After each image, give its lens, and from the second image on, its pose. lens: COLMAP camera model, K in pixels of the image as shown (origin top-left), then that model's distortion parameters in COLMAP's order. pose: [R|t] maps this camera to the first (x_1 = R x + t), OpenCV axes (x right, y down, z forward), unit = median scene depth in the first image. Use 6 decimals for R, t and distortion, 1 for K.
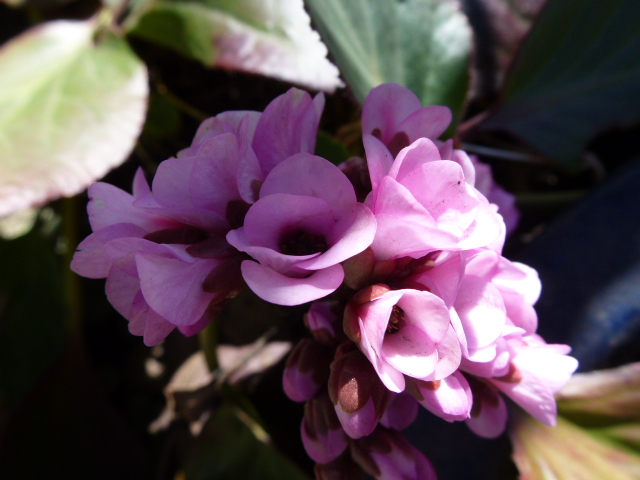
lens RADIAL K [[463.1, 0, 318.8], [0, 463.1, 242.8], [0, 0, 1]] dist [-0.069107, 0.034062]
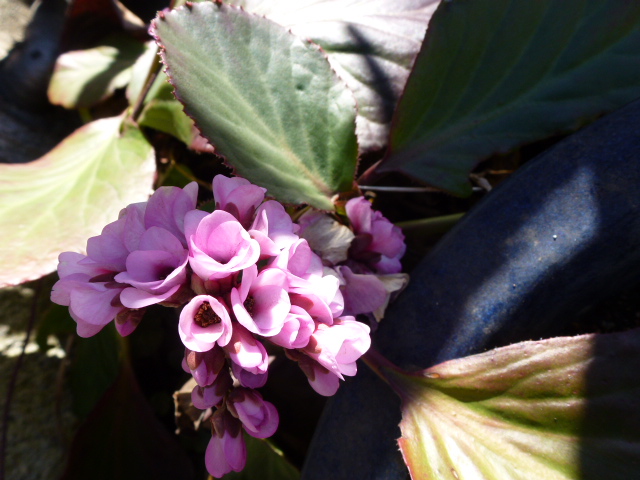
lens RADIAL K [[463.1, 0, 318.8], [0, 463.1, 242.8], [0, 0, 1]] dist [-0.069107, 0.034062]
pose [[0.983231, -0.101620, -0.151428, 0.414497], [0.091339, 0.993112, -0.073388, 0.030417], [0.157842, 0.058326, 0.985740, -0.328448]]
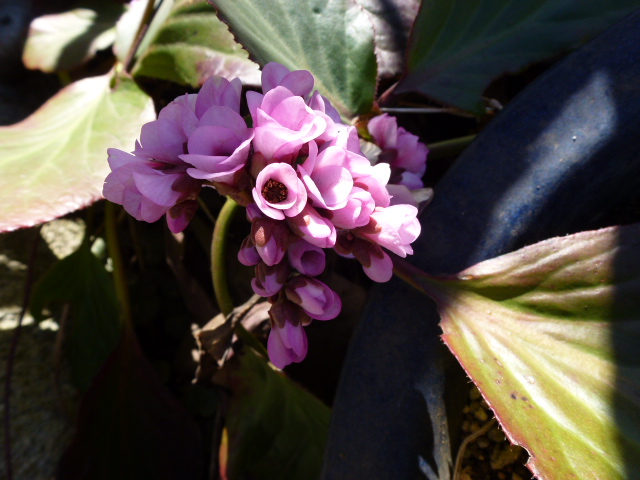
lens RADIAL K [[463.1, 0, 318.8], [0, 463.1, 242.8], [0, 0, 1]] dist [-0.069107, 0.034062]
pose [[0.985260, -0.147806, -0.086114, 0.211139], [0.144343, 0.988496, -0.045172, 0.226659], [0.091800, 0.032076, 0.995261, -0.355330]]
